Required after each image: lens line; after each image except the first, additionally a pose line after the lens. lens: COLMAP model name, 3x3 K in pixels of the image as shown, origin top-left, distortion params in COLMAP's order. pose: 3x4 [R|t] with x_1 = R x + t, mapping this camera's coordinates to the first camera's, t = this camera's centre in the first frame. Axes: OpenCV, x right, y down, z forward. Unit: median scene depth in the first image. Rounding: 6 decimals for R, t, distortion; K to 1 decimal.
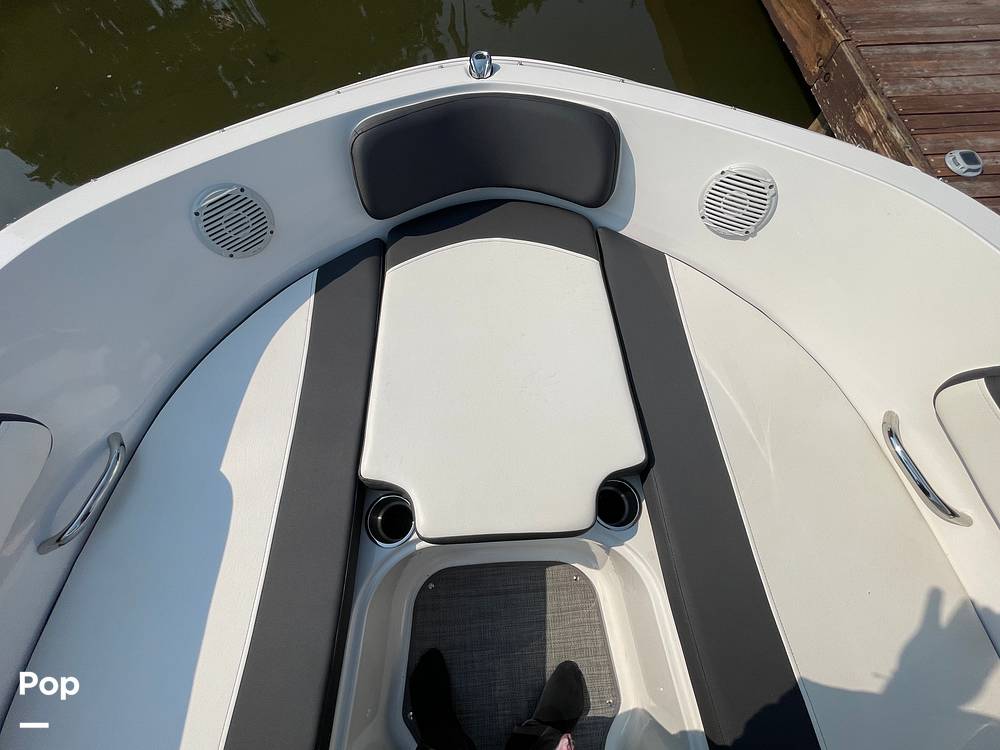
lens RADIAL K [[454.3, 0, 507.7], [0, 454.3, 372.6], [0, 0, 1]] dist [-0.018768, 0.005296]
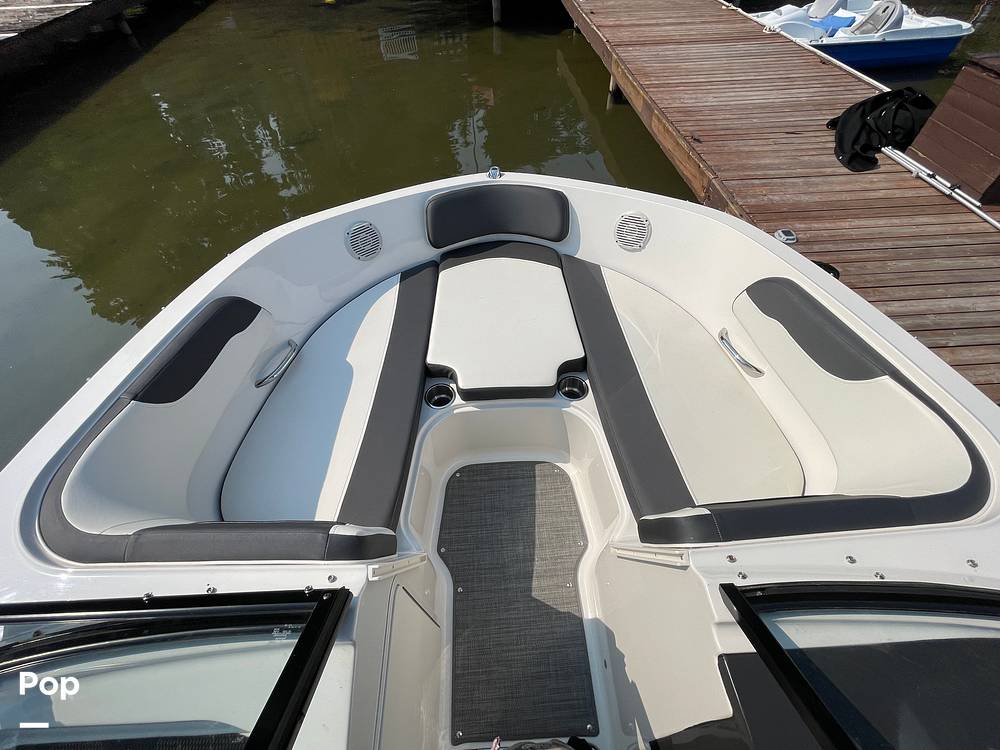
lens RADIAL K [[454.3, 0, 505.2], [0, 454.3, 372.6], [0, 0, 1]] dist [-0.018768, 0.005296]
pose [[0.999795, -0.004580, -0.019698, 0.019433], [-0.001072, 0.960645, -0.277776, 0.662911], [0.020195, 0.277741, 0.960444, -0.603659]]
